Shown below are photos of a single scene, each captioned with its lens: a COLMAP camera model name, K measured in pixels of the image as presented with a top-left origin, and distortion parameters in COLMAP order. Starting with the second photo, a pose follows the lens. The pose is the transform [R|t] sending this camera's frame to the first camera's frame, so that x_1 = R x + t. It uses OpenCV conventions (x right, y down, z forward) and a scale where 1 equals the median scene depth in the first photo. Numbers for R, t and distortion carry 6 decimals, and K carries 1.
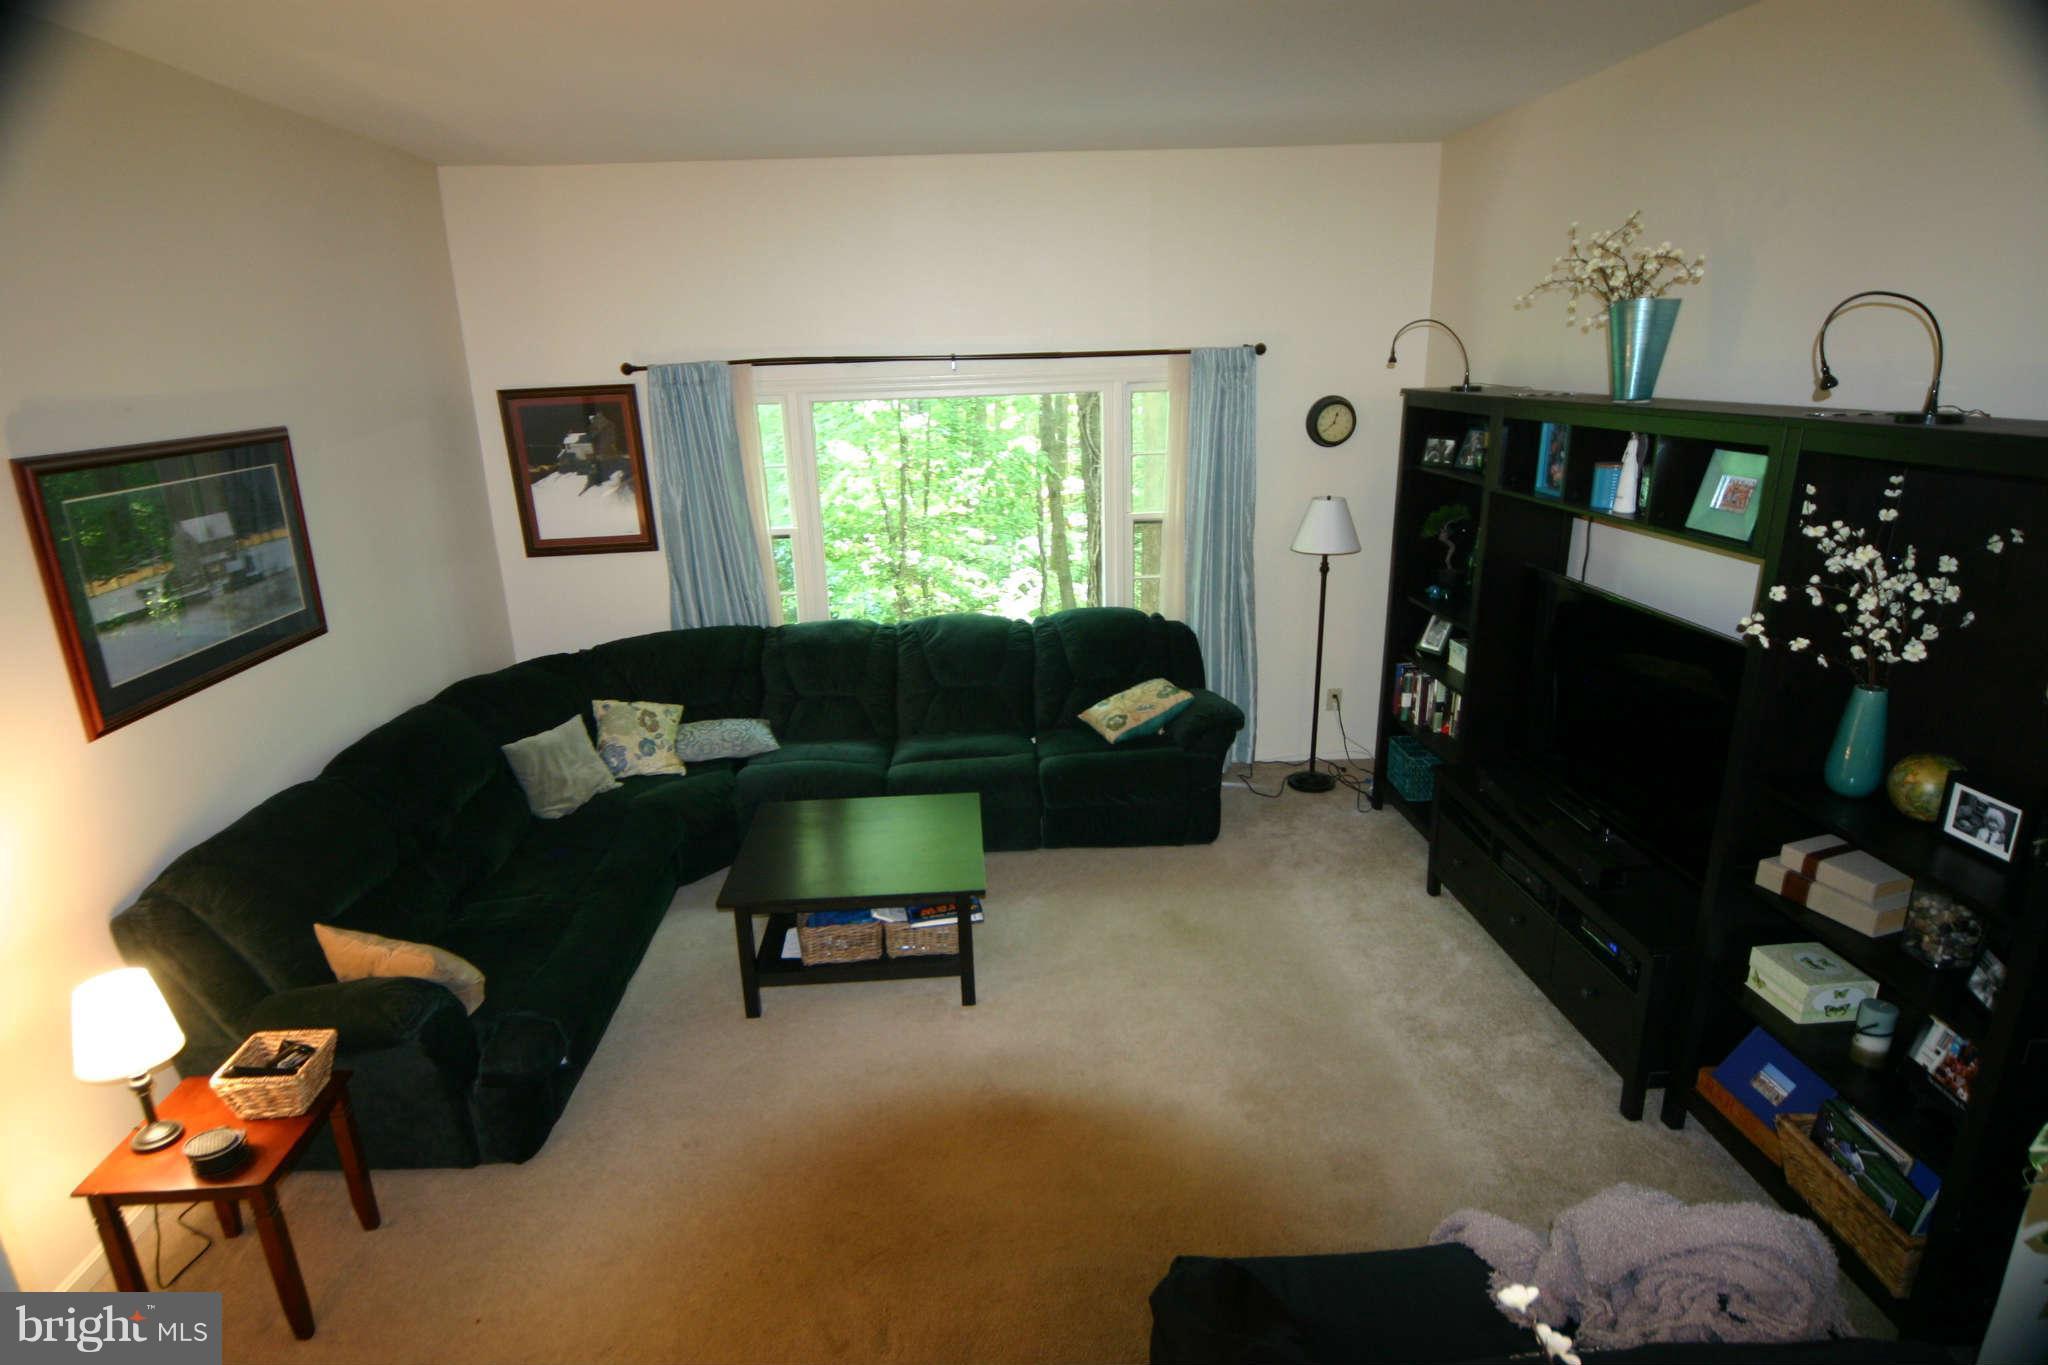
lens RADIAL K [[1125.7, 0, 1034.4], [0, 1125.7, 692.0], [0, 0, 1]] dist [-0.006938, -0.003334]
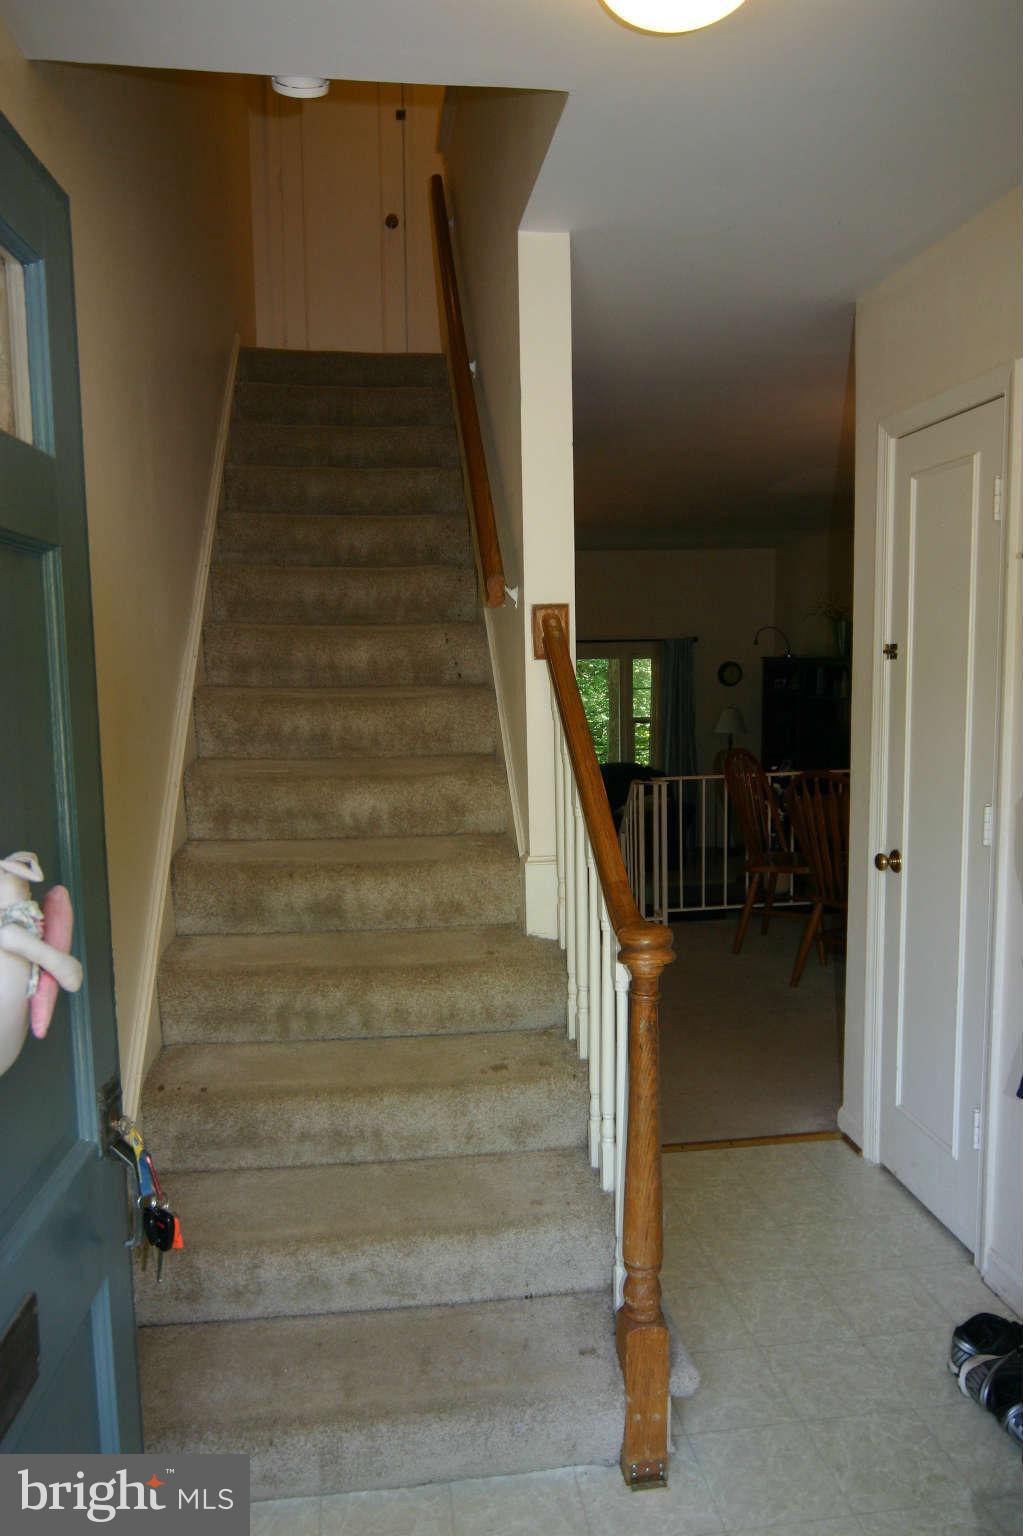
lens RADIAL K [[1033.2, 0, 512.9], [0, 1033.2, 767.0], [0, 0, 1]] dist [-0.010615, 0.002601]
pose [[0.998260, 0.001058, 0.058961, -0.343772], [0.009971, 0.982414, -0.186447, 0.387904], [-0.058121, 0.186711, 0.980694, -1.126649]]
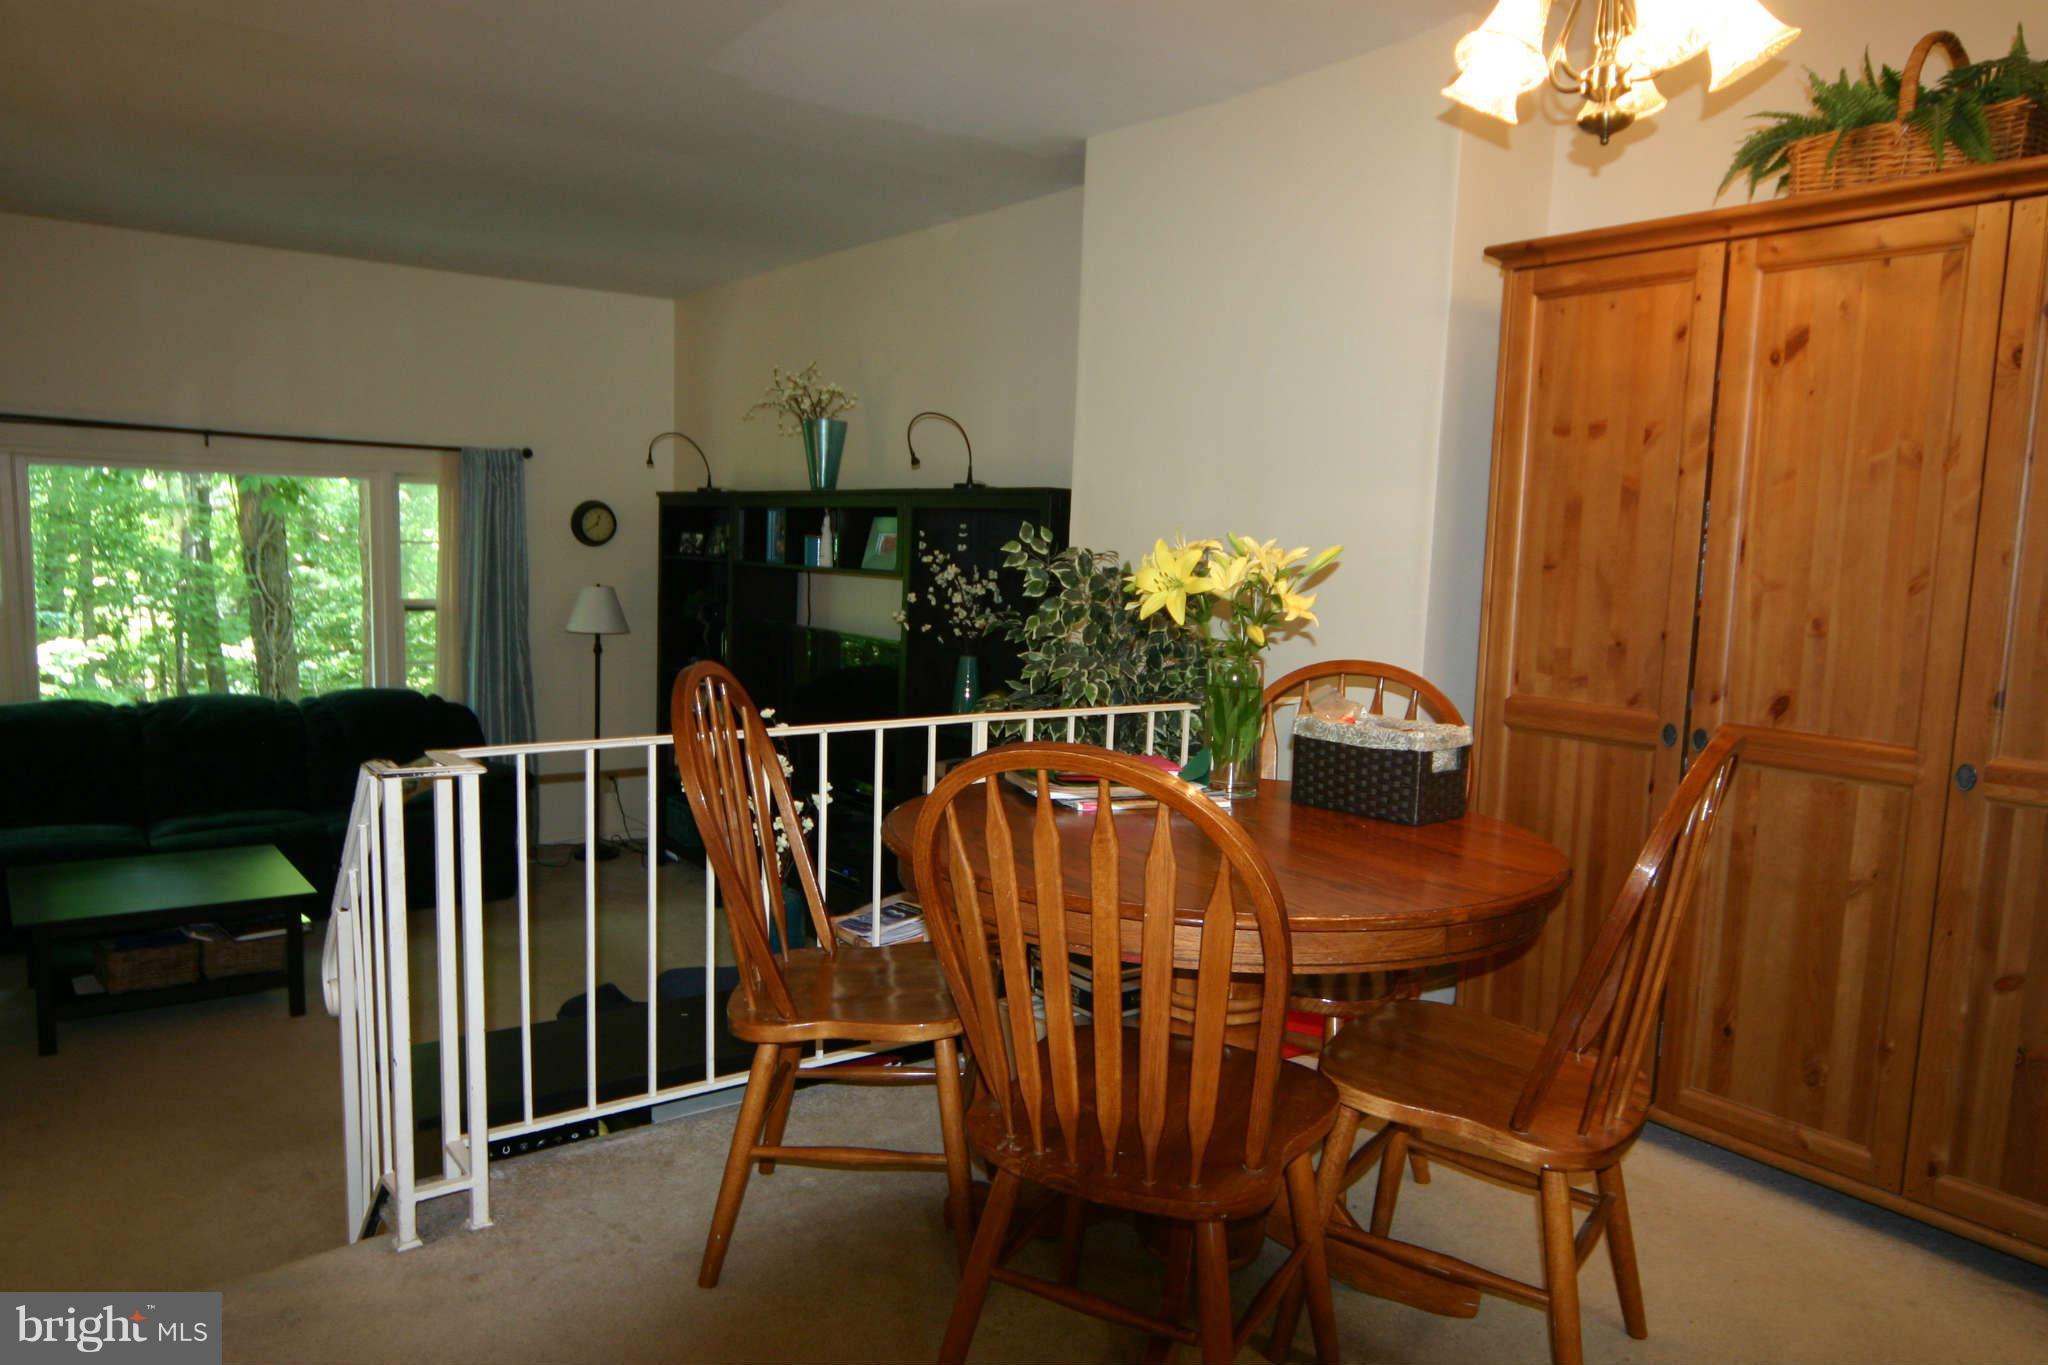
lens RADIAL K [[1377.5, 0, 1049.0], [0, 1377.5, 730.6], [0, 0, 1]] dist [-0.010615, 0.002601]
pose [[0.822303, -0.021146, 0.568657, -0.205157], [0.107862, 0.986985, -0.119272, 0.245645], [-0.558734, 0.159414, 0.813882, -0.468479]]
